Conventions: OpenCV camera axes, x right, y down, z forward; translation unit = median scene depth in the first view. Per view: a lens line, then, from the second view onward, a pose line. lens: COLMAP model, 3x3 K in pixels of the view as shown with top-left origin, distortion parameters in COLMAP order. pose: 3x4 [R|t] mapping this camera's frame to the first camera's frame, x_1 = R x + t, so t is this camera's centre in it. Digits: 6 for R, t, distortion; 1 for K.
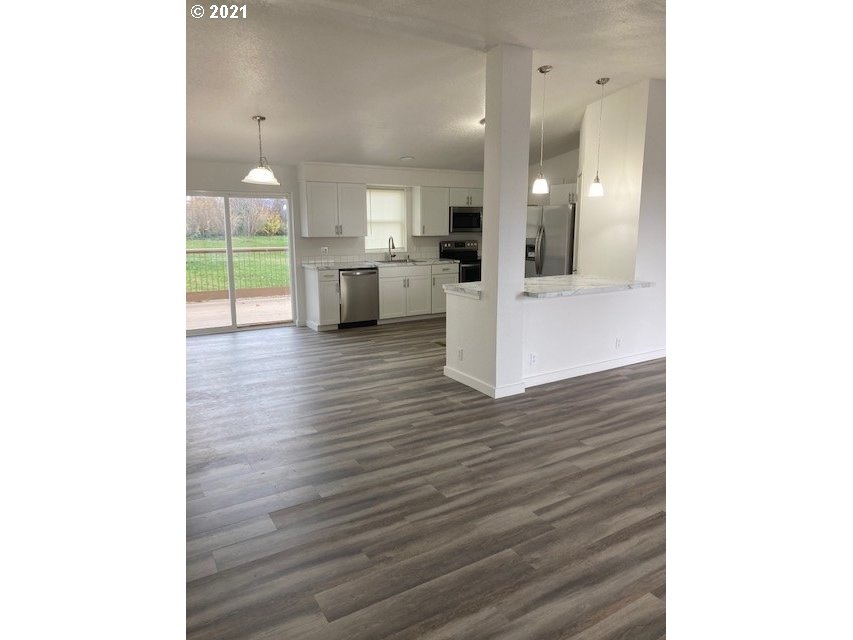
lens RADIAL K [[525.4, 0, 423.5], [0, 525.4, 308.1], [0, 0, 1]] dist [0.004092, 0.000489]
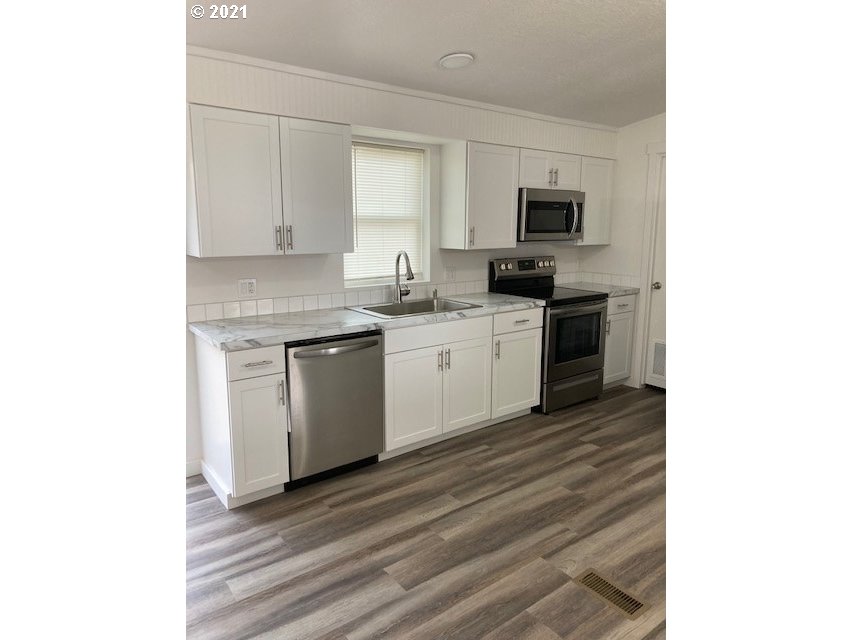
lens RADIAL K [[525.4, 0, 423.5], [0, 525.4, 308.1], [0, 0, 1]] dist [0.004092, 0.000489]
pose [[0.995734, -0.012760, 0.091380, -0.088888], [0.013252, 0.999901, -0.004775, -0.088346], [-0.091310, 0.005966, 0.995805, 0.568925]]
